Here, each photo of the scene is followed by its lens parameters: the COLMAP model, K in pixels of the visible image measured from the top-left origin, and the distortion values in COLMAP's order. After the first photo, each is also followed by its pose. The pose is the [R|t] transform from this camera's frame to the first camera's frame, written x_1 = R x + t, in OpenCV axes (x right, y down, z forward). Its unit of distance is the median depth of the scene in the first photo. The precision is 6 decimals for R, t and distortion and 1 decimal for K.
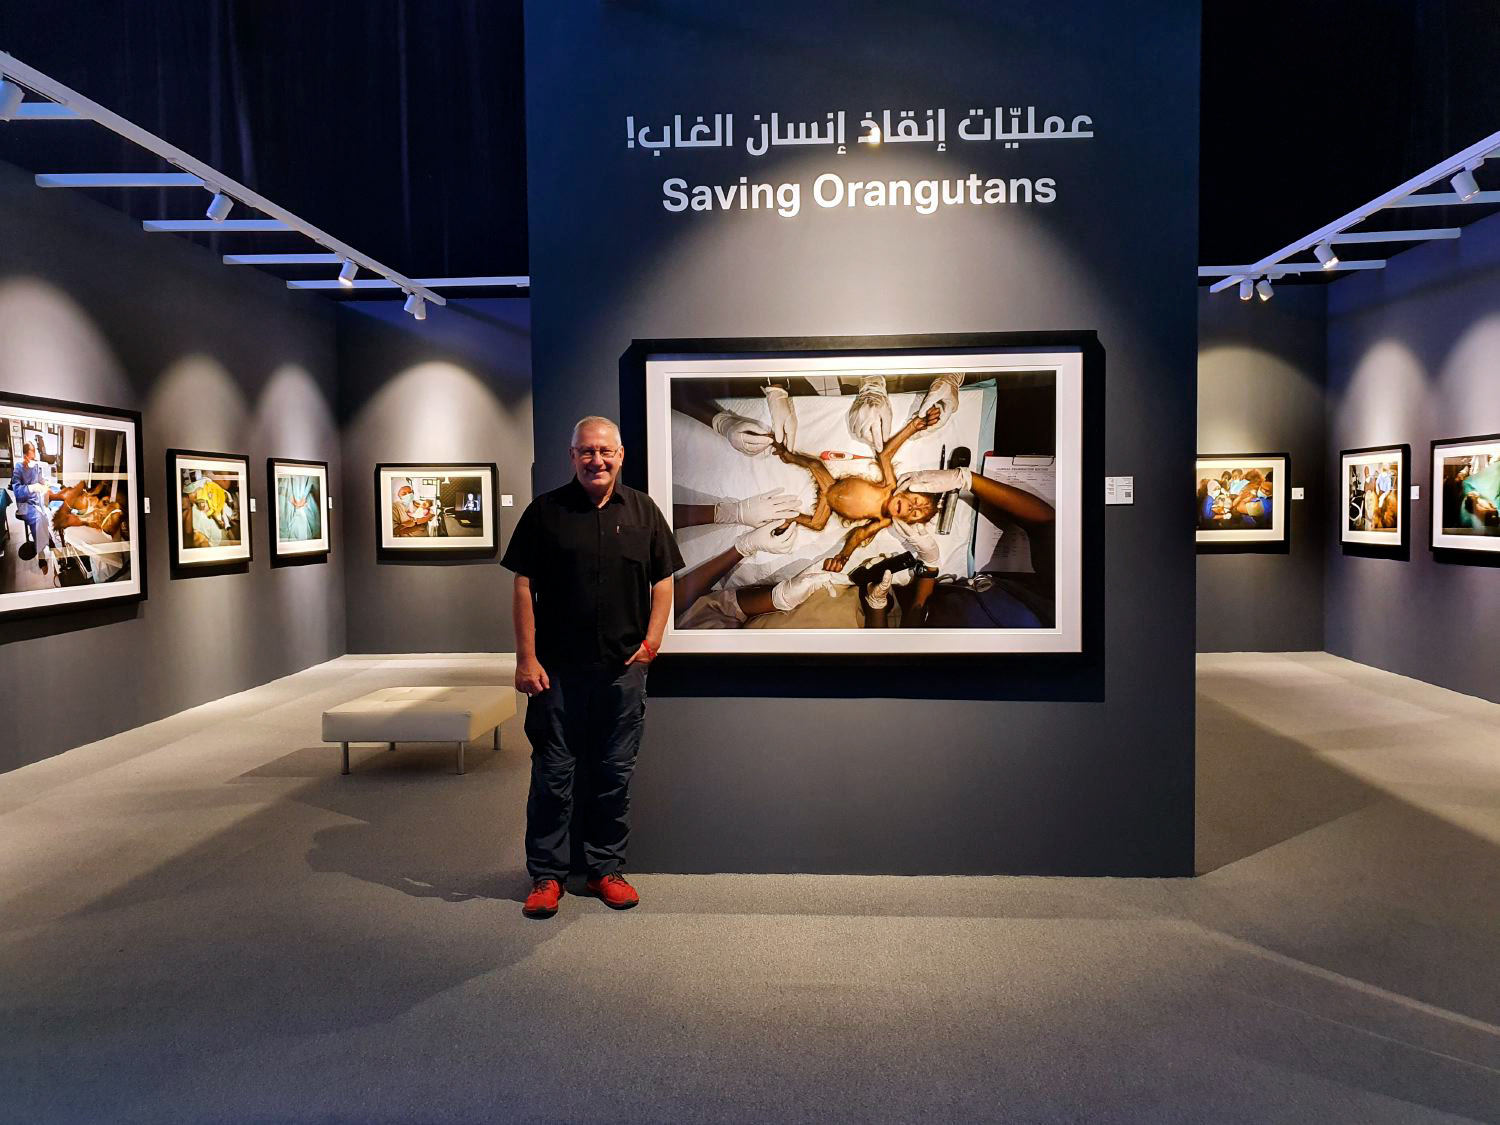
lens RADIAL K [[1177.7, 0, 751.0], [0, 1177.7, 566.4], [0, 0, 1]] dist [0.054858, -0.030724]
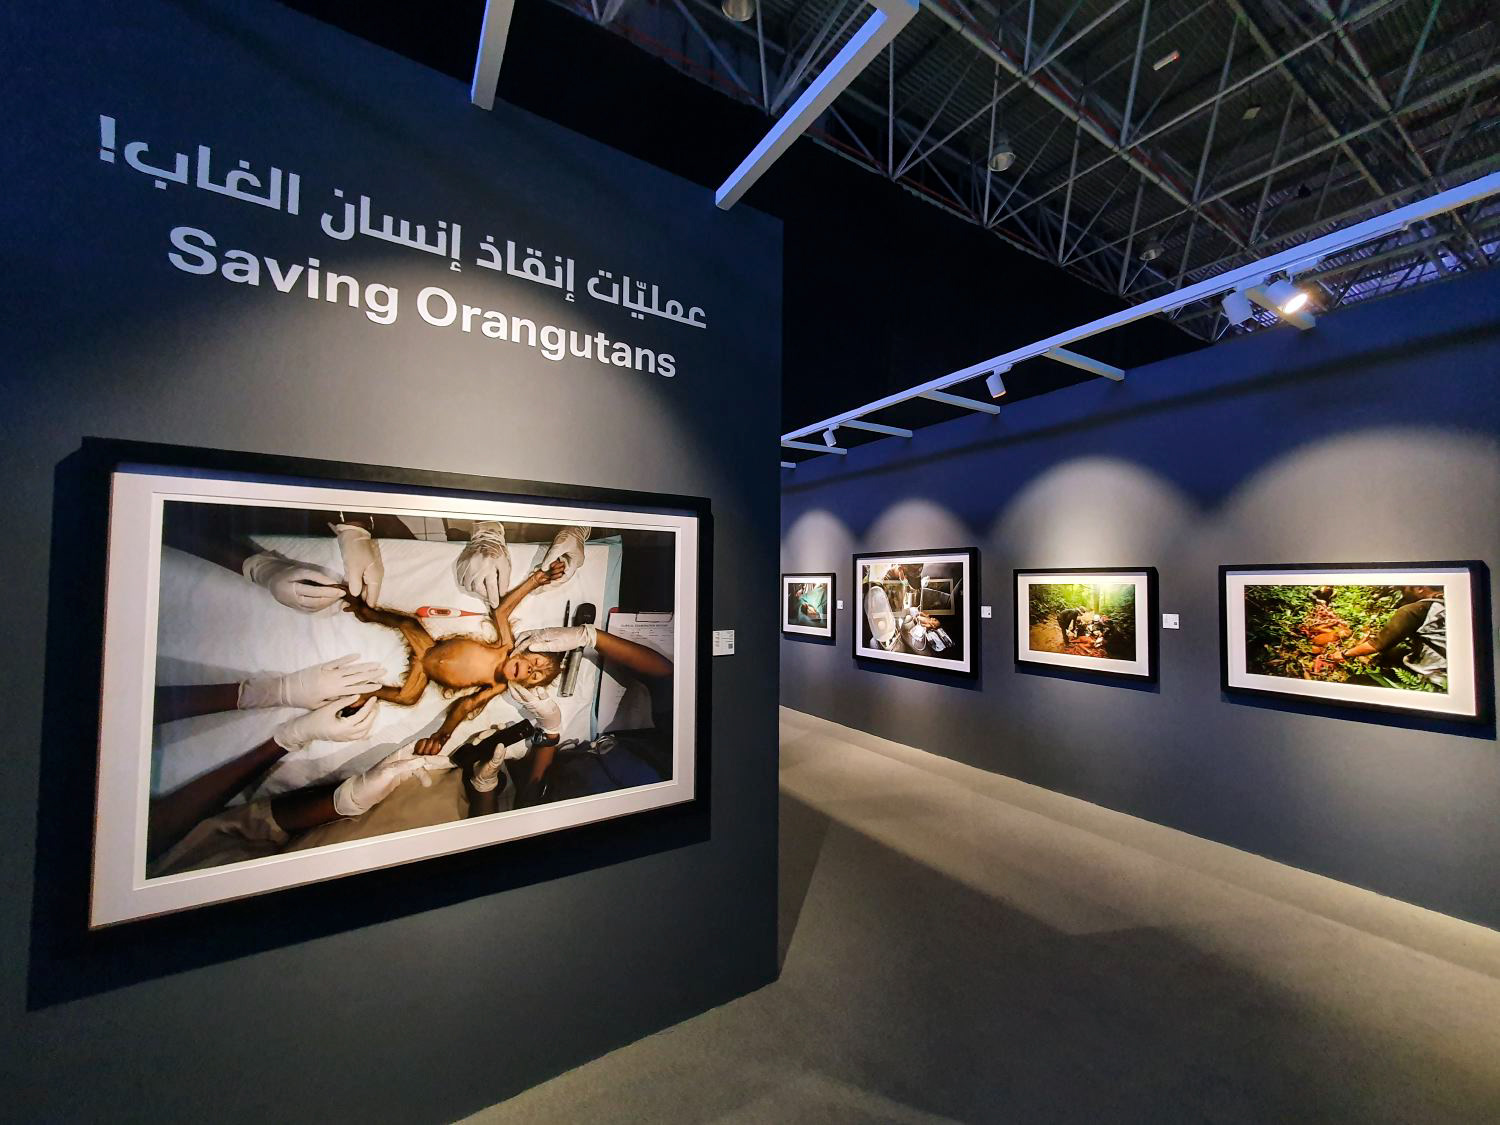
lens RADIAL K [[596.6, 0, 762.8], [0, 596.6, 562.9], [0, 0, 1]] dist [0.010419, -0.001256]
pose [[0.811656, 0.038392, 0.582872, 0.010463], [0.011217, 0.996629, -0.081265, -0.091776], [-0.584028, 0.072498, 0.808490, 0.516910]]
